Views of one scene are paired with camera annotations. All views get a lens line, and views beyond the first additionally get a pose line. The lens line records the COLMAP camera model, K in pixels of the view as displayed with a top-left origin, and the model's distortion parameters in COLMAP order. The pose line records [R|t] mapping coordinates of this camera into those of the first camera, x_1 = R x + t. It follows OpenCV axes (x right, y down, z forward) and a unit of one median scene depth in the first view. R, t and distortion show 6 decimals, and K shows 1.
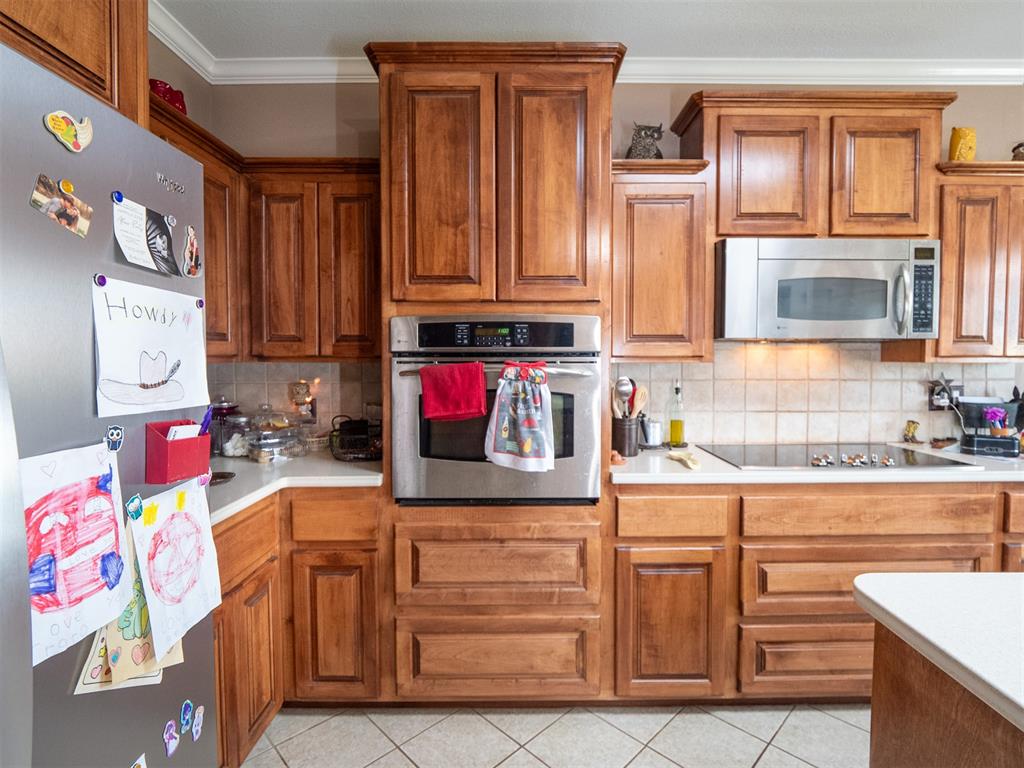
lens RADIAL K [[510.9, 0, 524.2], [0, 510.9, 372.7], [0, 0, 1]] dist [-0.008942, -0.002991]
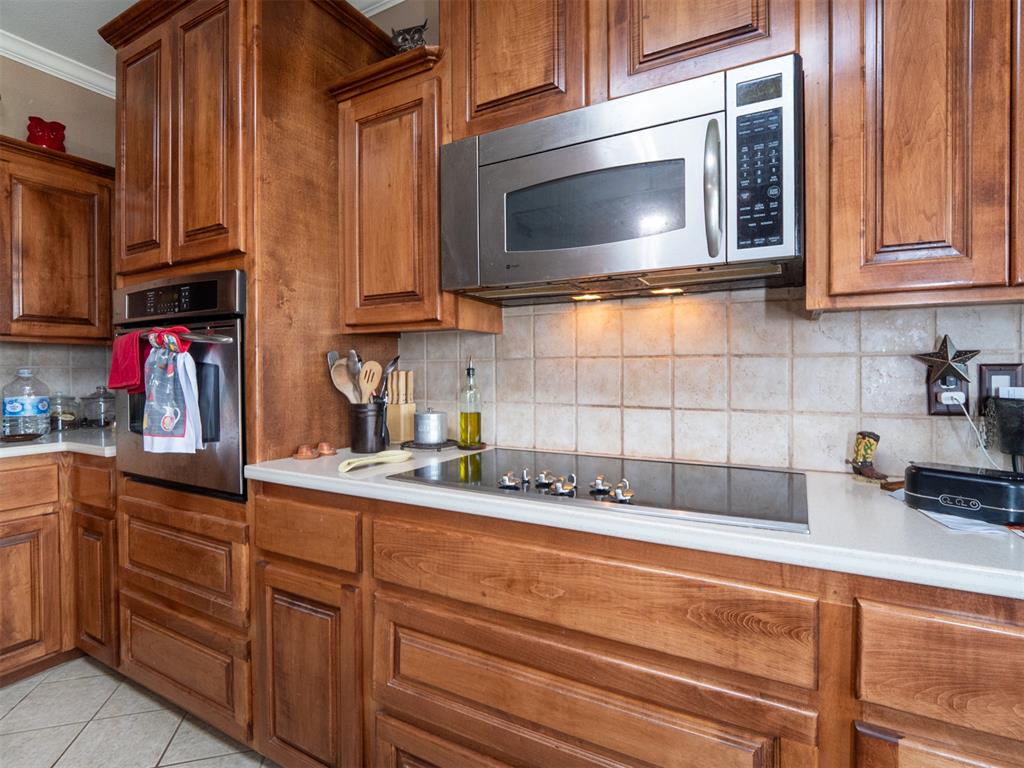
lens RADIAL K [[510.9, 0, 524.2], [0, 510.9, 372.7], [0, 0, 1]] dist [-0.008942, -0.002991]
pose [[0.875656, 0.000409, -0.482936, 0.812479], [-0.012596, 0.999679, -0.021993, 0.057427], [0.482772, 0.025341, 0.875380, 0.446013]]
